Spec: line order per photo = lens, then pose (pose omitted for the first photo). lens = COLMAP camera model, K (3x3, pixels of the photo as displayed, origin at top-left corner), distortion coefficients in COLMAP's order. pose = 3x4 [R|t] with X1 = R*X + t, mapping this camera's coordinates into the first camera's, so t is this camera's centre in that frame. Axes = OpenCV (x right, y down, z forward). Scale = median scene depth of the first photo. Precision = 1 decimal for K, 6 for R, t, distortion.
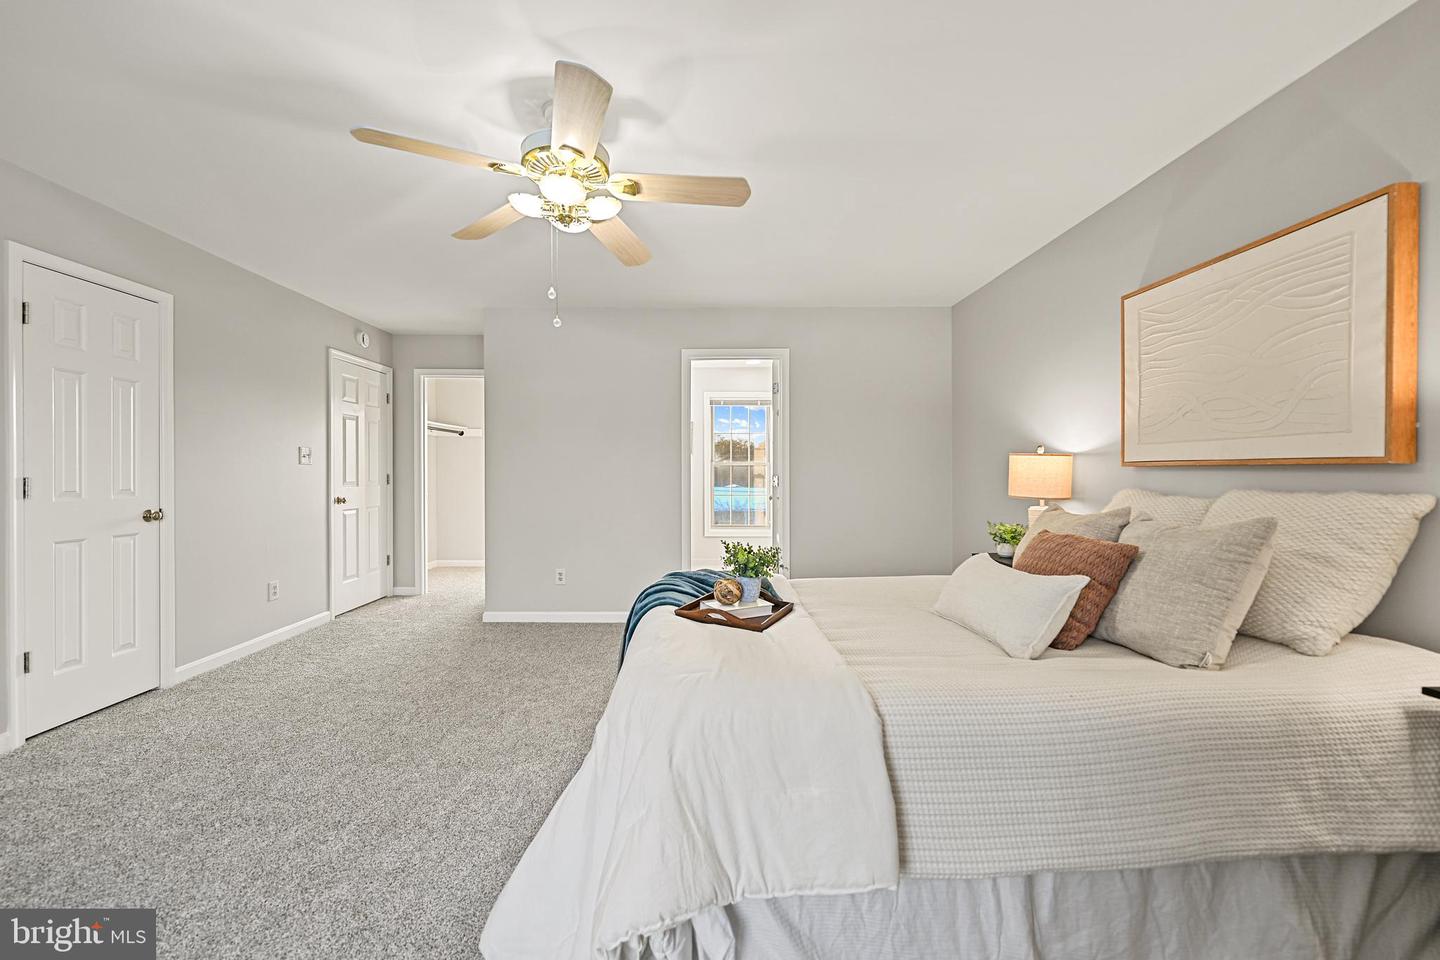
lens RADIAL K [[569.2, 0, 715.7], [0, 569.2, 473.5], [0, 0, 1]] dist [-0.000143, -0.000302]
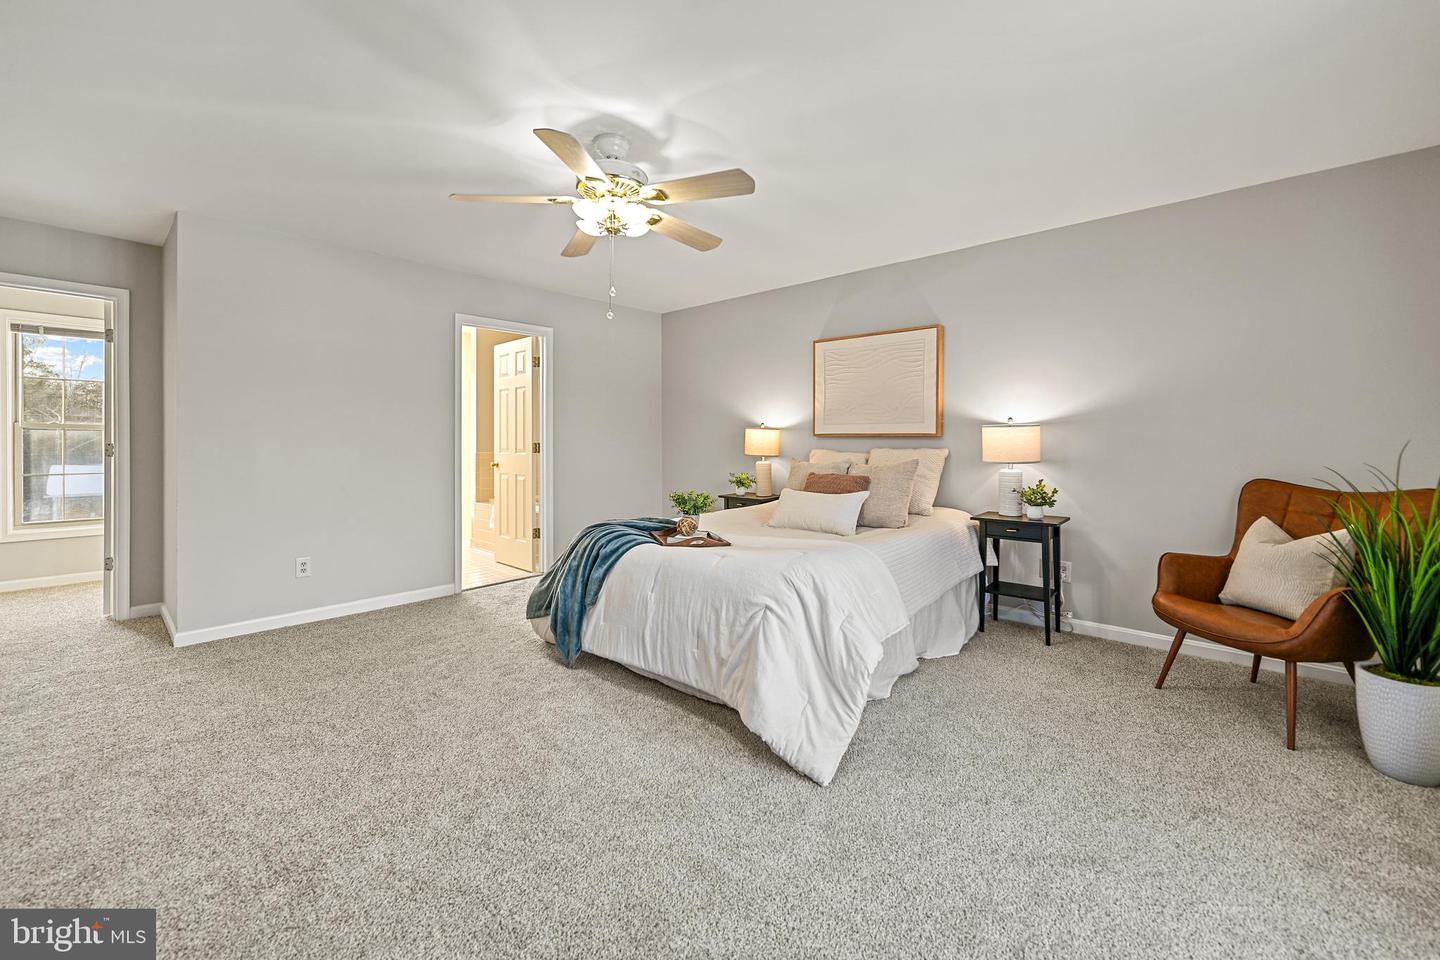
lens RADIAL K [[579.2, 0, 719.8], [0, 579.2, 443.3], [0, 0, 1]] dist [-0.000631, -0.000060]
pose [[0.671057, -0.003666, 0.741397, -0.787467], [0.000430, 0.999990, 0.004555, 0.000253], [-0.741406, -0.002738, 0.671051, 0.002784]]
